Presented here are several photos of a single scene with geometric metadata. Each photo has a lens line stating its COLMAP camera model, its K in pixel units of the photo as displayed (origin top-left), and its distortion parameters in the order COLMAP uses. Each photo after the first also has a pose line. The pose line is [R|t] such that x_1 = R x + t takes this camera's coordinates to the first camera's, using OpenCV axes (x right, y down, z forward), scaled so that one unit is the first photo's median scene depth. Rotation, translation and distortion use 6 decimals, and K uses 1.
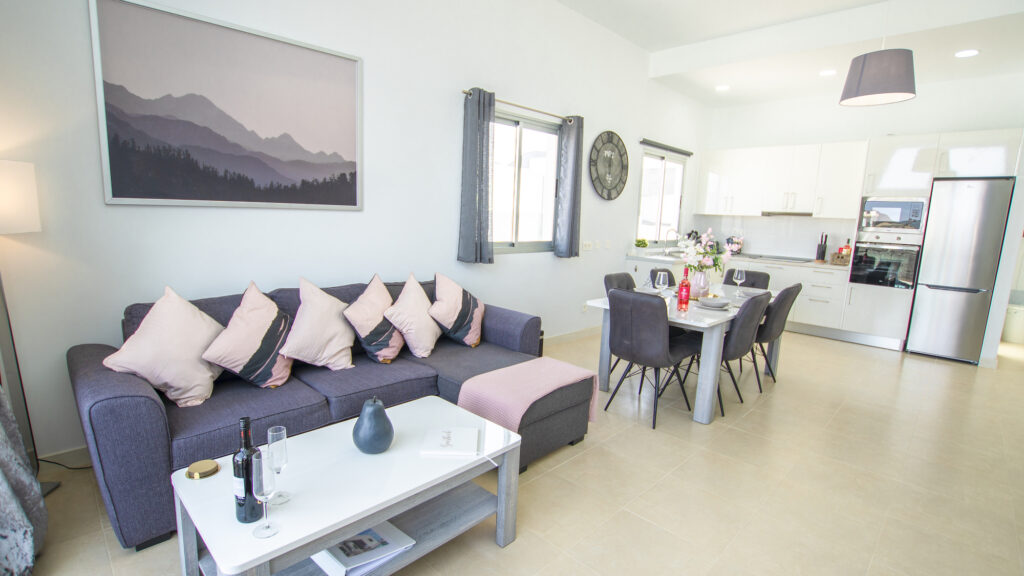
lens RADIAL K [[448.3, 0, 512.2], [0, 448.3, 290.0], [0, 0, 1]] dist [-0.035689, 0.000389]
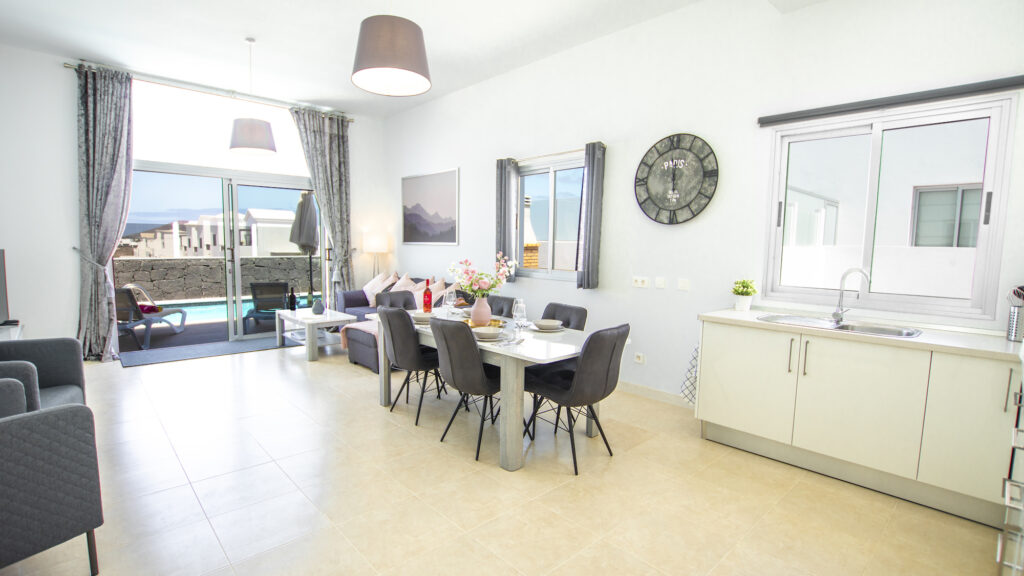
lens RADIAL K [[448.3, 0, 512.9], [0, 448.3, 284.7], [0, 0, 1]] dist [-0.035689, 0.000389]
pose [[0.008688, 0.060410, -0.998136, 0.989806], [-0.176163, 0.982654, 0.057940, -0.100852], [0.984323, 0.175331, 0.019180, 0.760732]]
